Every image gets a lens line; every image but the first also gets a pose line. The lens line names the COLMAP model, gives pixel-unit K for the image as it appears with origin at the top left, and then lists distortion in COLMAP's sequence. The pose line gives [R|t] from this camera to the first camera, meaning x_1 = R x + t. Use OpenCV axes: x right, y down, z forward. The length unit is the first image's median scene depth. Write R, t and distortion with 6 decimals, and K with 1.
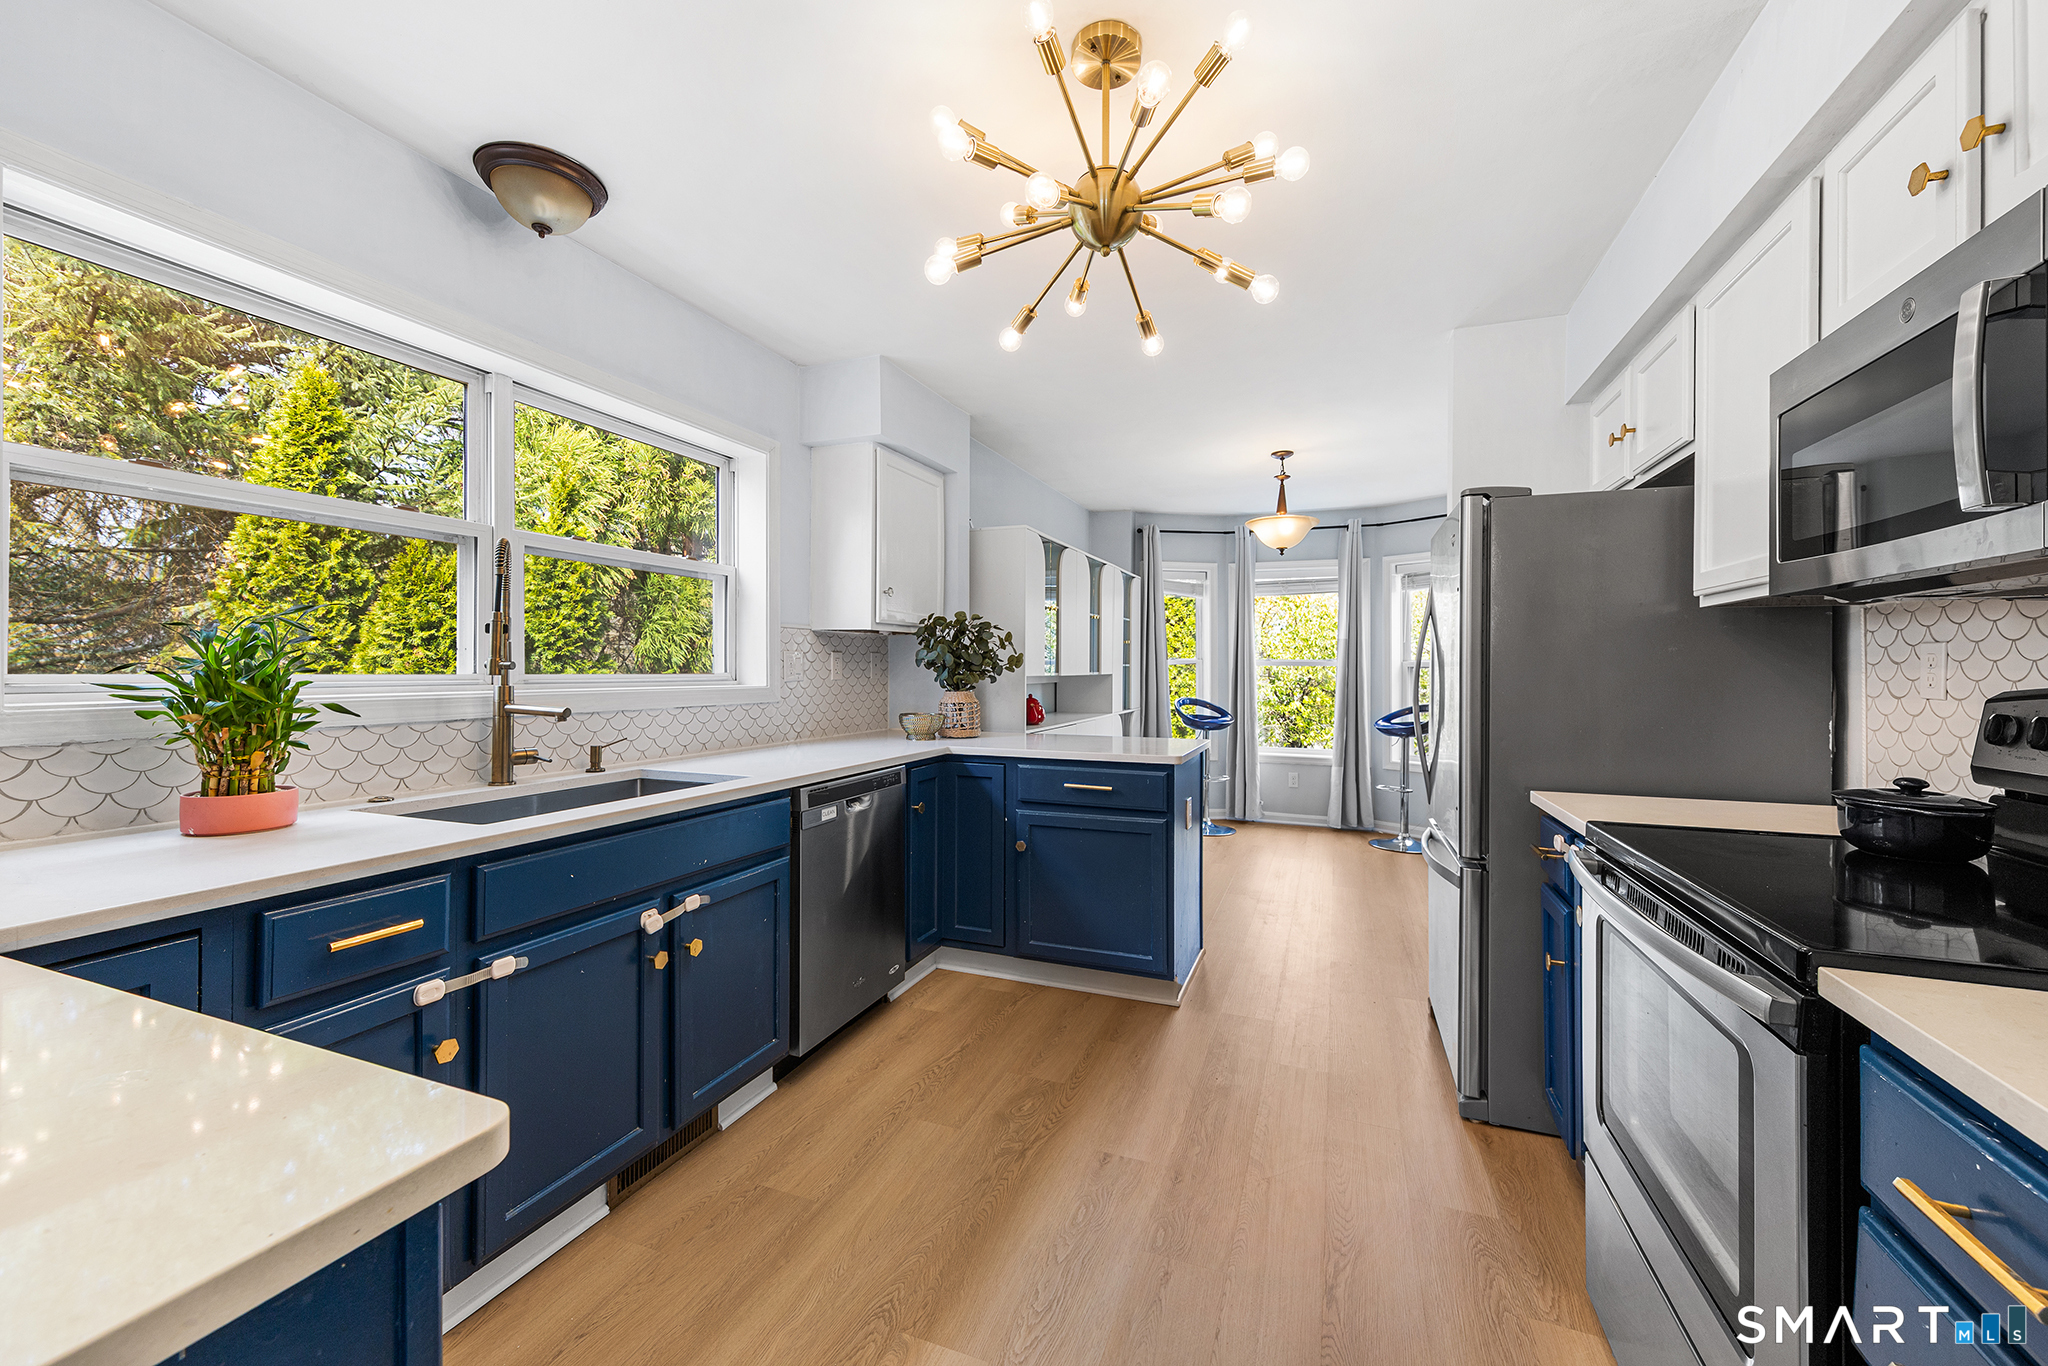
lens RADIAL K [[791.1, 0, 1009.2], [0, 791.1, 667.0], [0, 0, 1]] dist [0.003531, -0.000484]
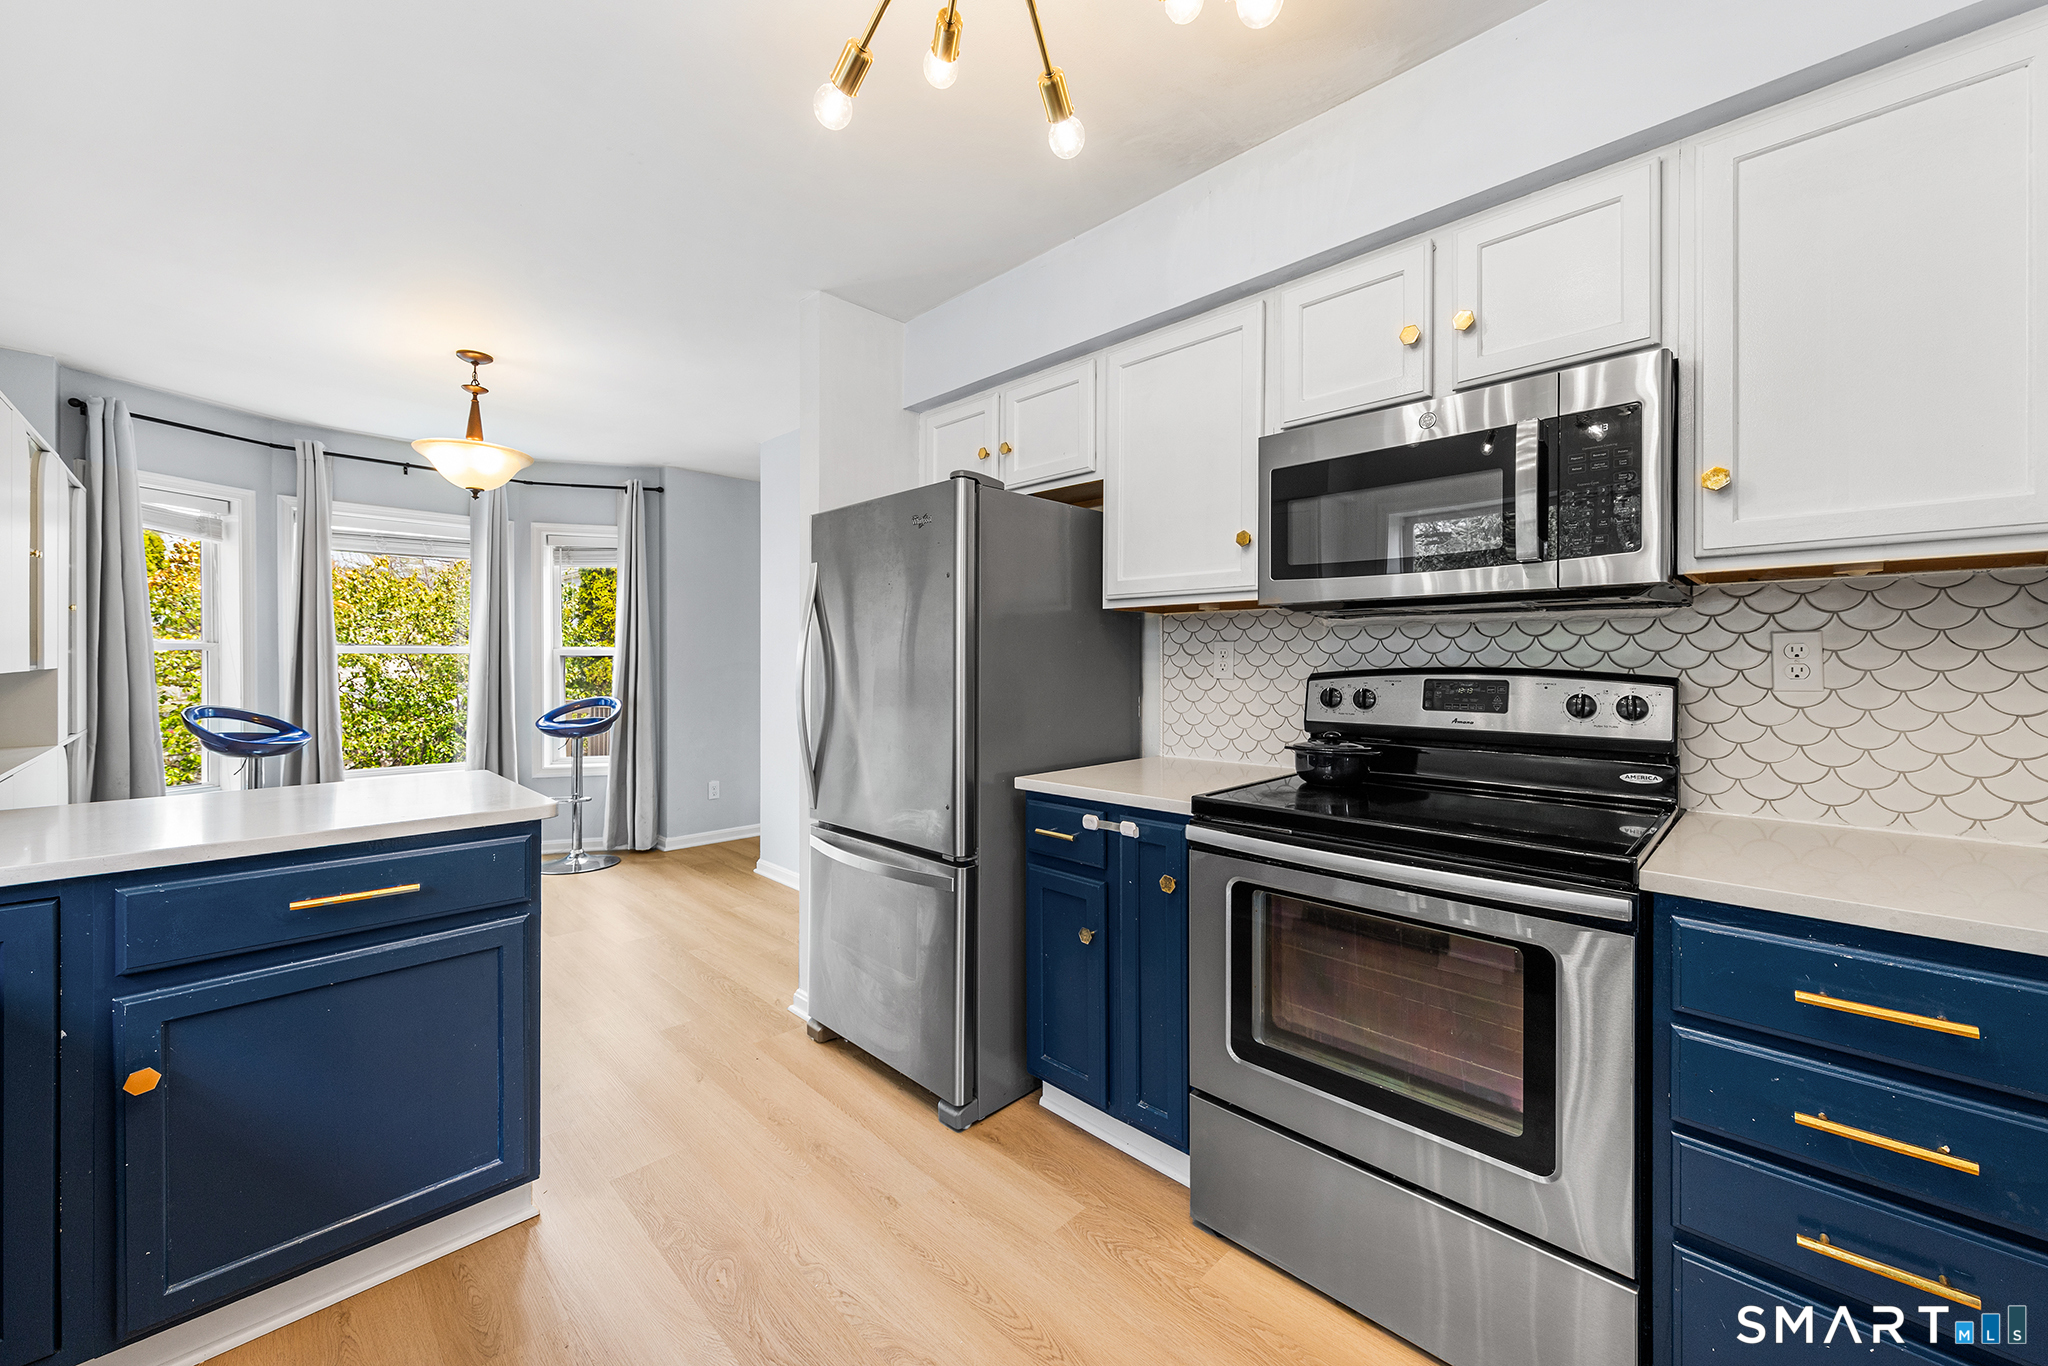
lens RADIAL K [[791.1, 0, 1015.7], [0, 791.1, 664.1], [0, 0, 1]] dist [0.003531, -0.000484]
pose [[0.383163, -0.009588, 0.923631, -0.205047], [-0.001857, 0.999936, 0.011151, -0.001249], [-0.923679, -0.005988, 0.383120, 0.430119]]
